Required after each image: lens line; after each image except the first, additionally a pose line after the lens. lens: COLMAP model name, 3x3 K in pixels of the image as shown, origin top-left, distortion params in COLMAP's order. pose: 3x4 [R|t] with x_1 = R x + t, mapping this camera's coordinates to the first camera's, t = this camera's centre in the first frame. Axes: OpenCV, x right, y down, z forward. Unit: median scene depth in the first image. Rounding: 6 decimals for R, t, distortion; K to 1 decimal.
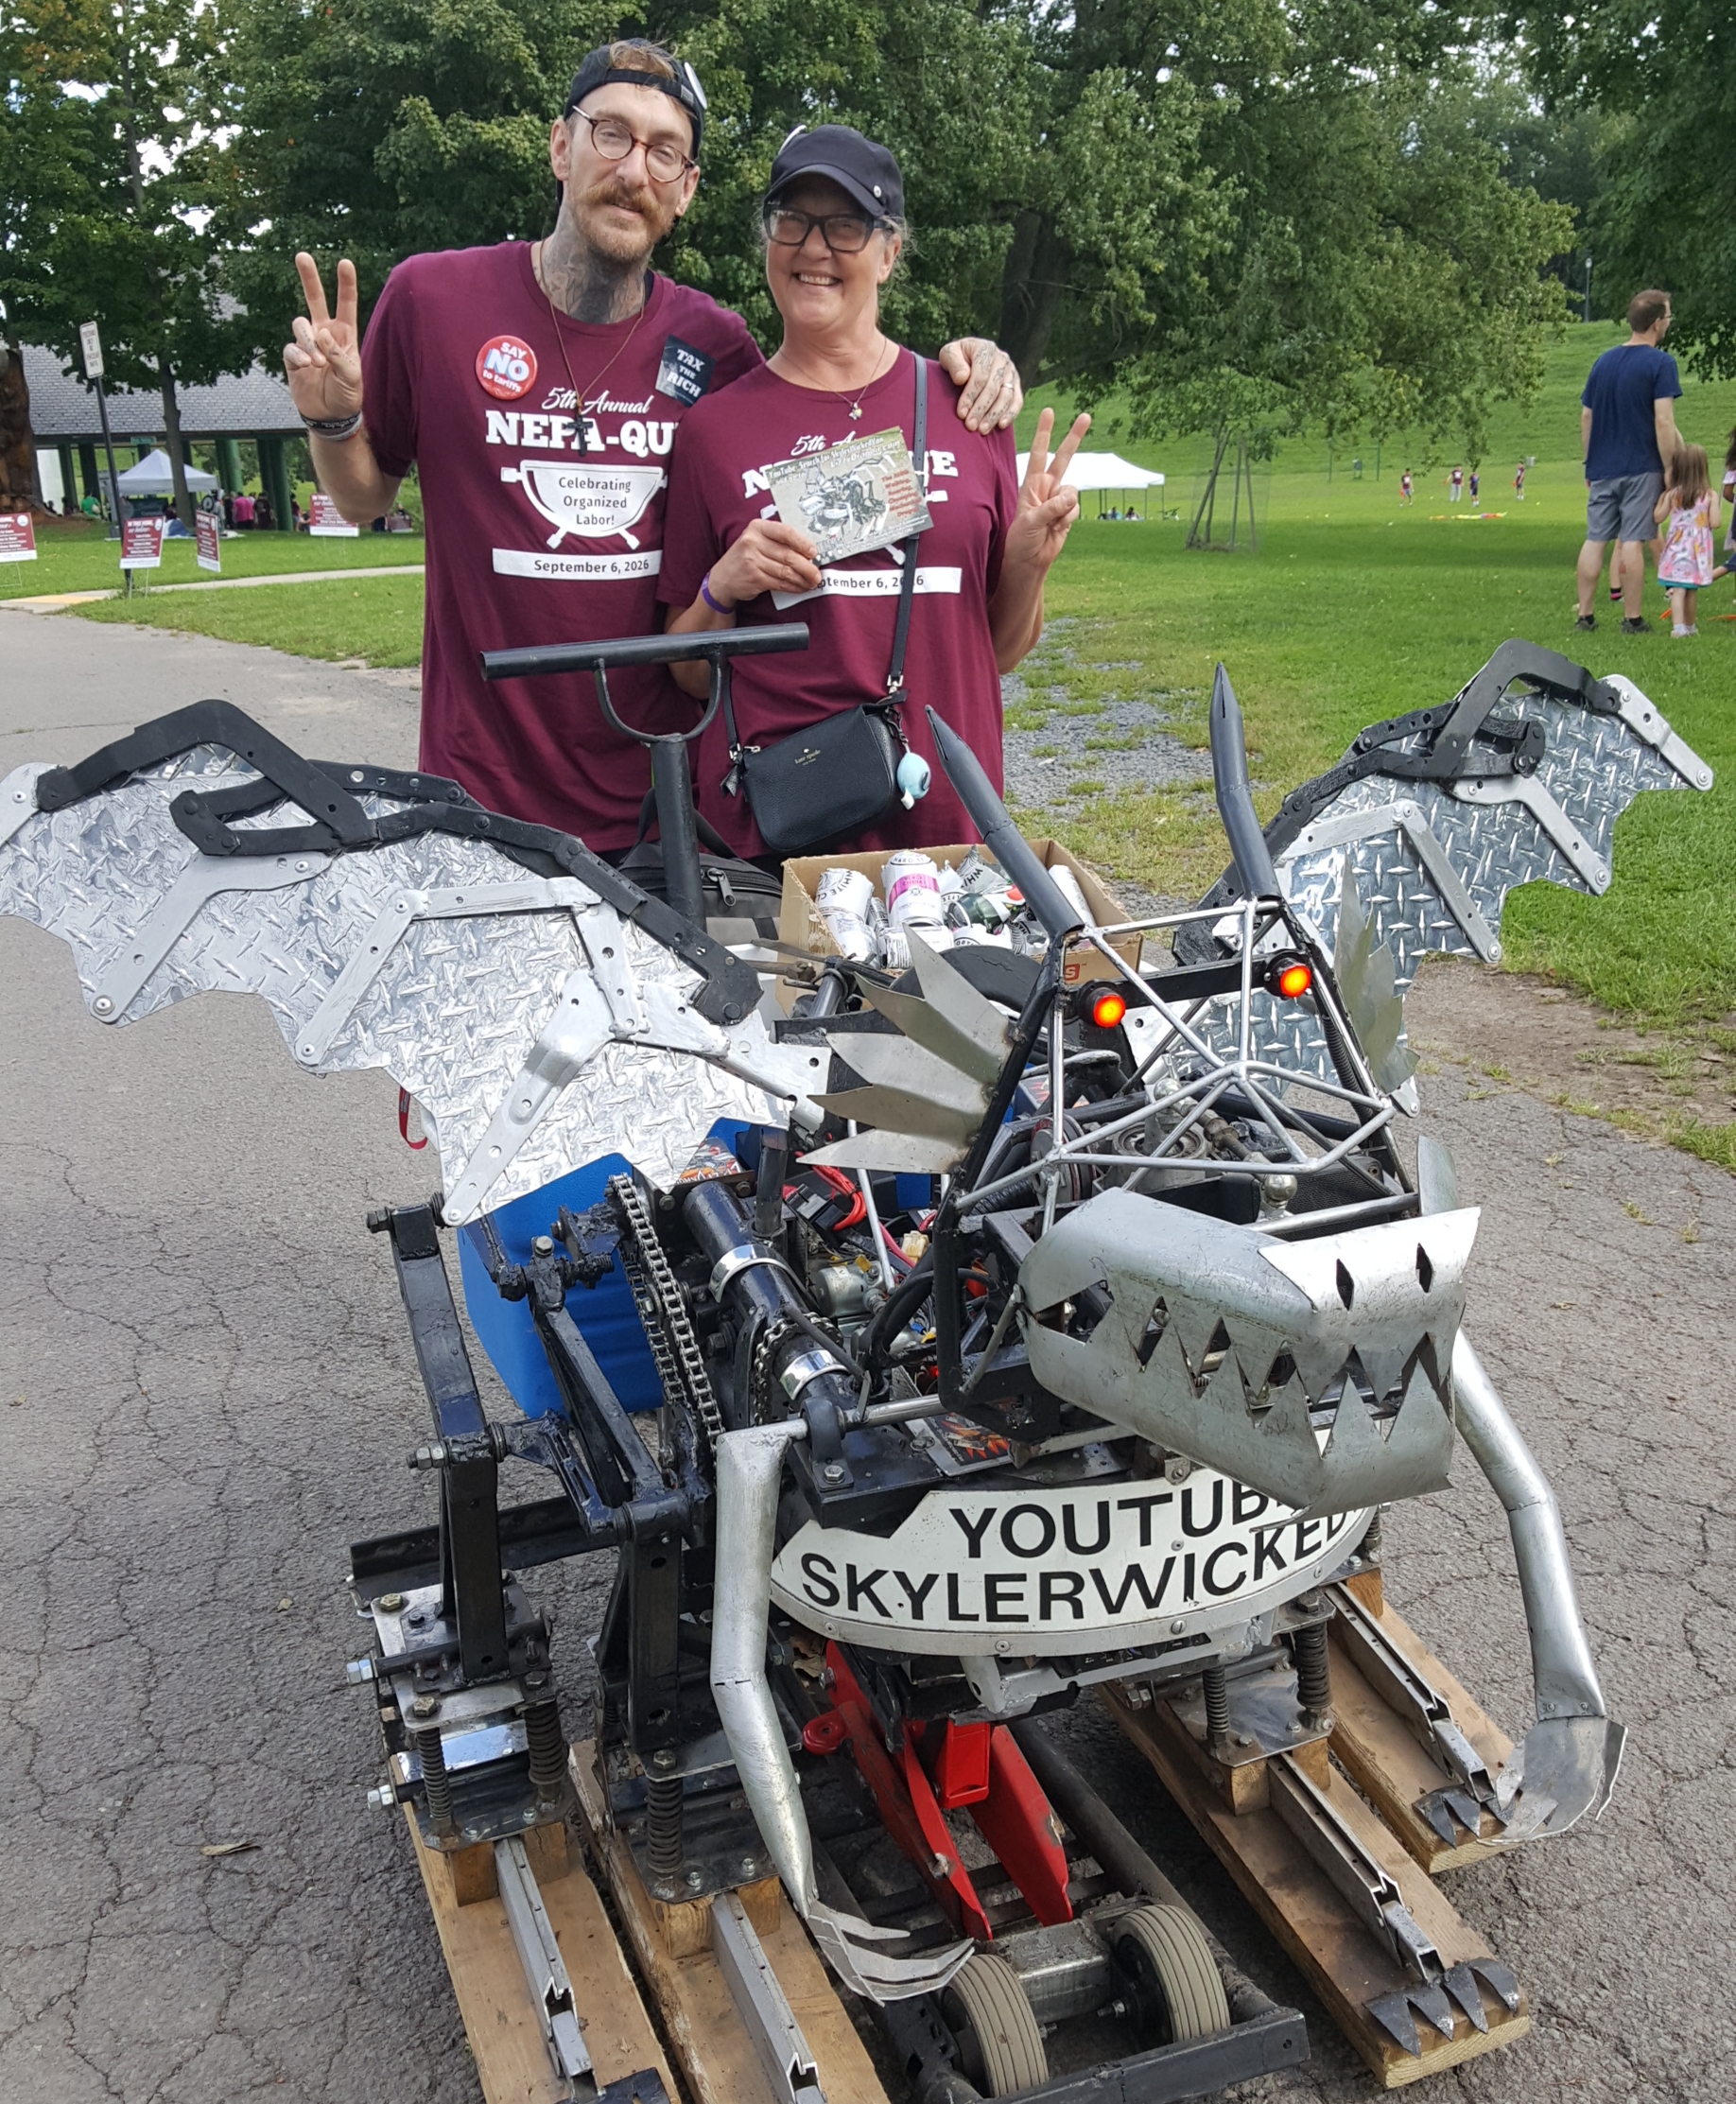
lens RADIAL K [[2460.4, 0, 969.2], [0, 2460.4, 1031.7], [0, 0, 1]] dist [0.108235, 0.000000]
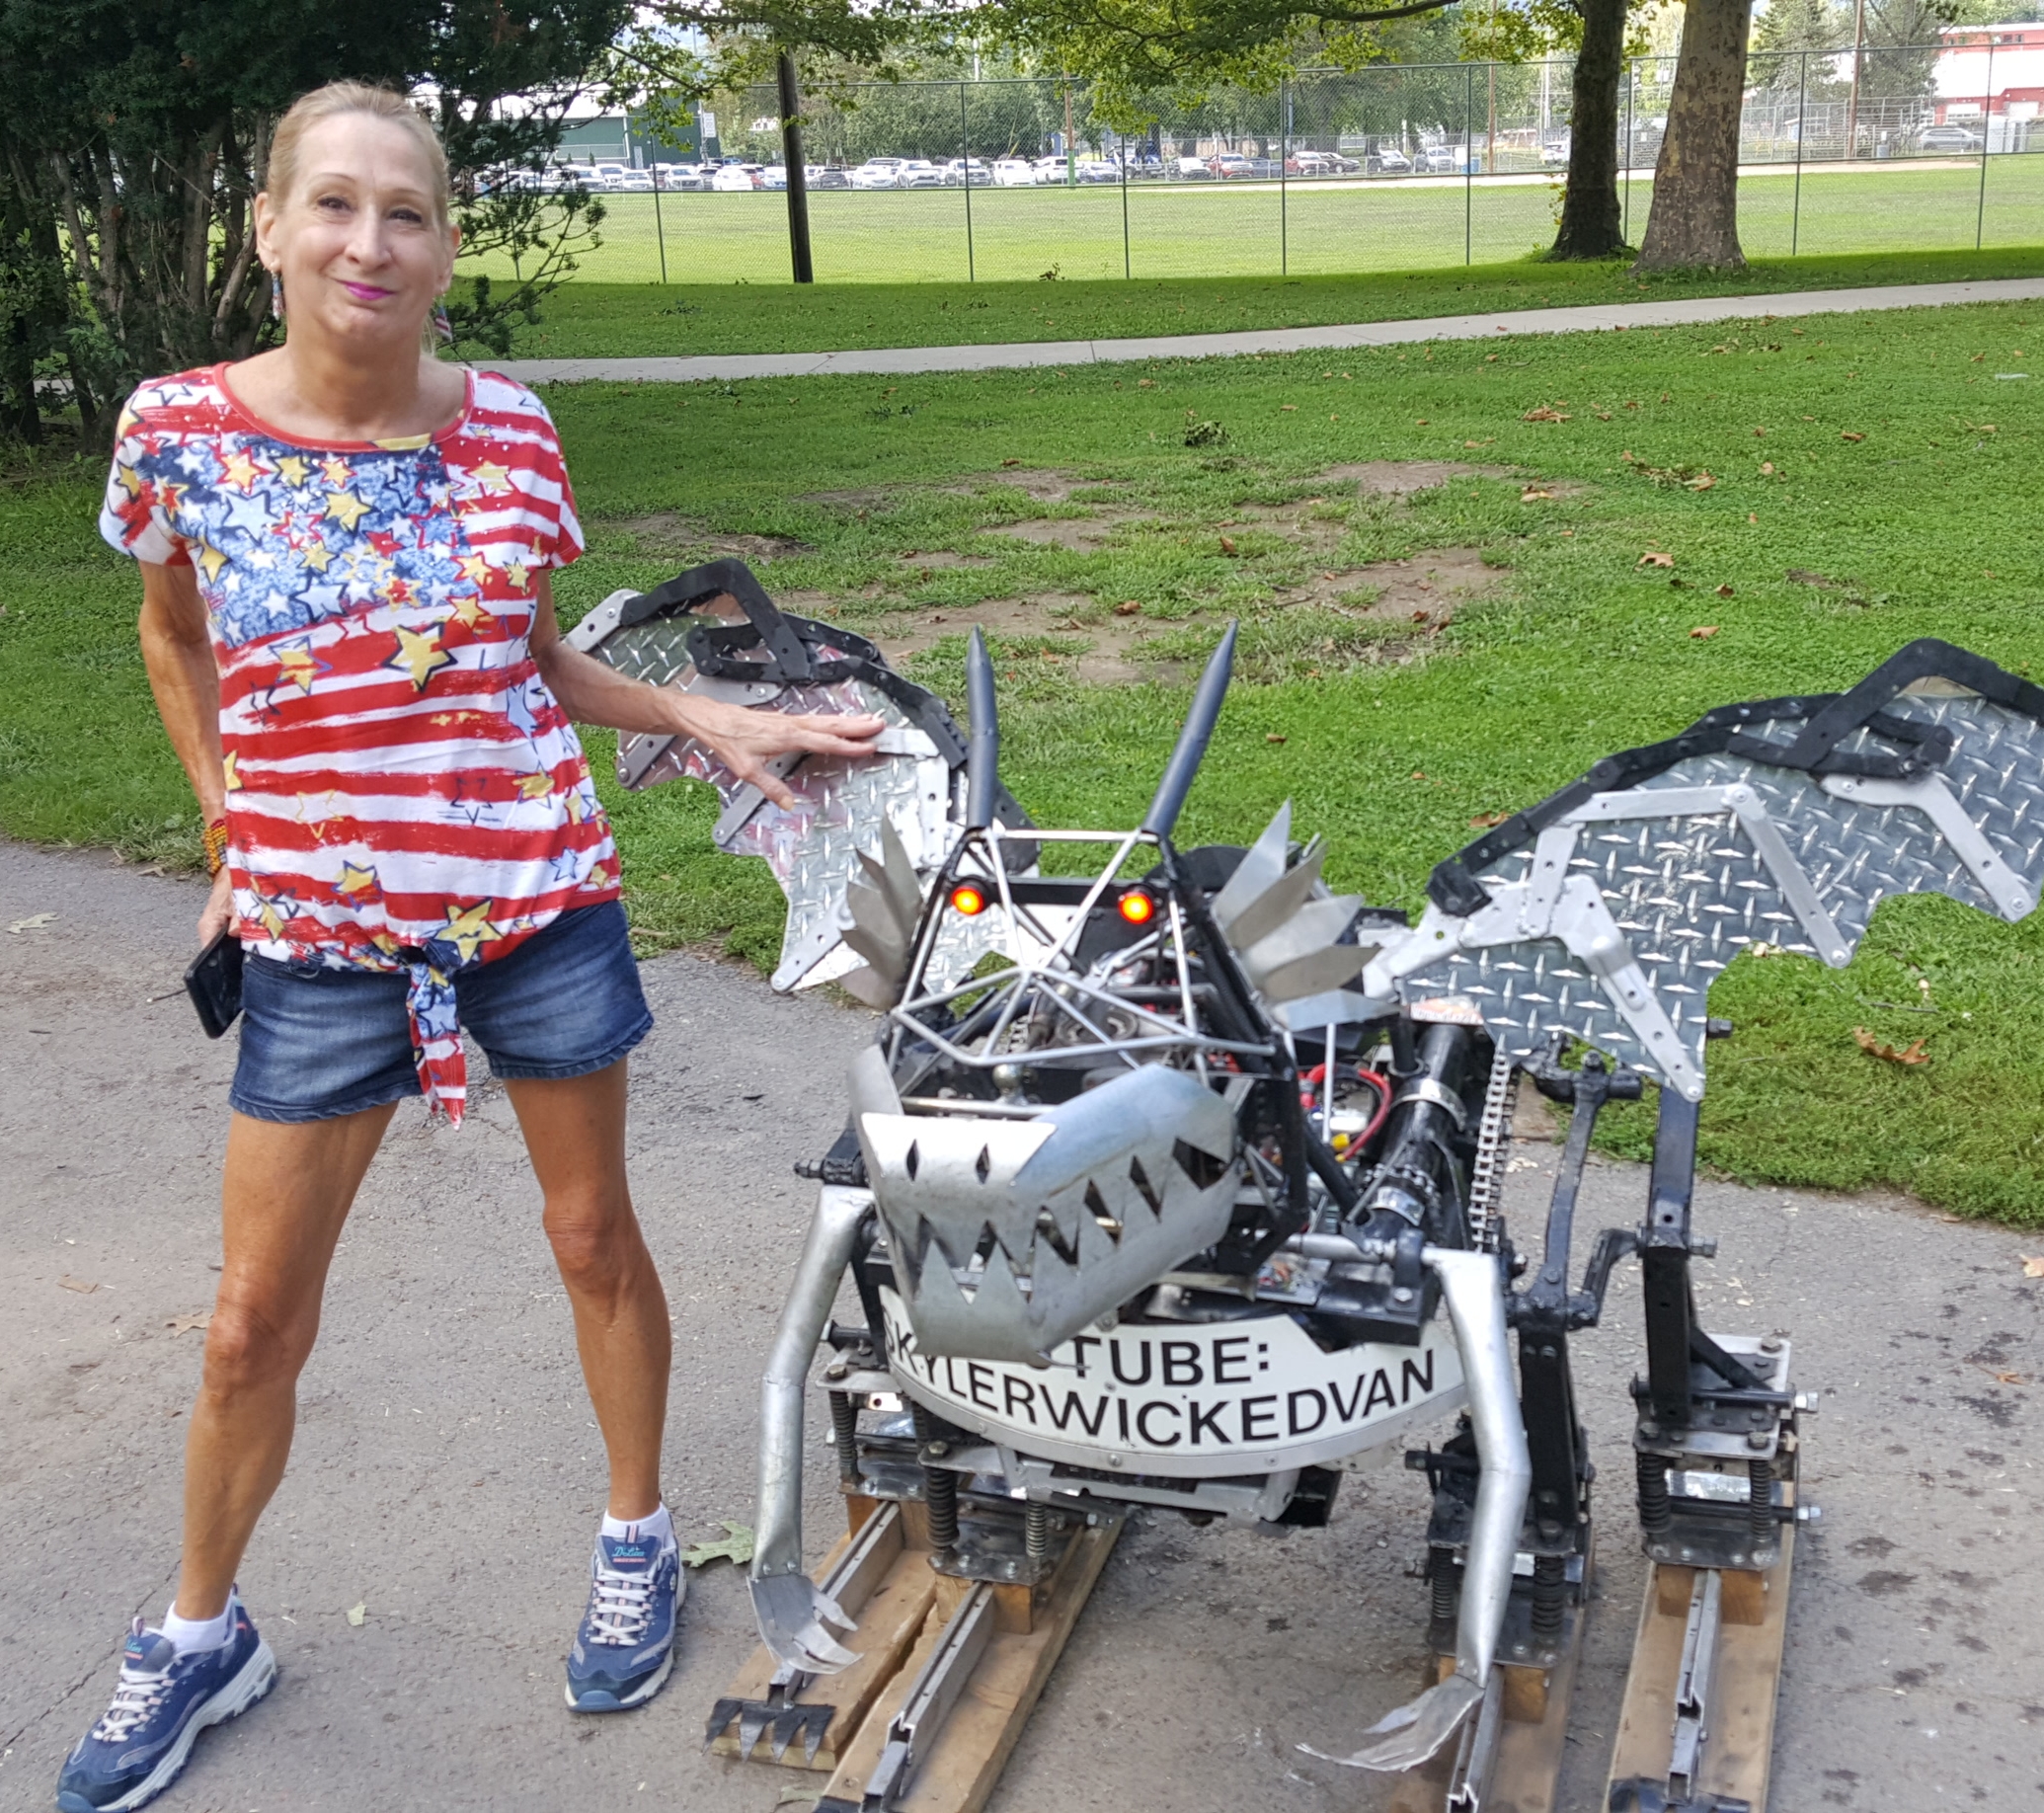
lens RADIAL K [[2420.6, 0, 1198.6], [0, 2420.6, 898.5], [0, 0, 1]] dist [0.150281, 0.000000]
pose [[0.808978, 0.187041, -0.557288, 0.694462], [-0.180817, 0.981242, 0.066851, -0.093593], [0.559338, 0.046686, 0.827624, 0.088680]]
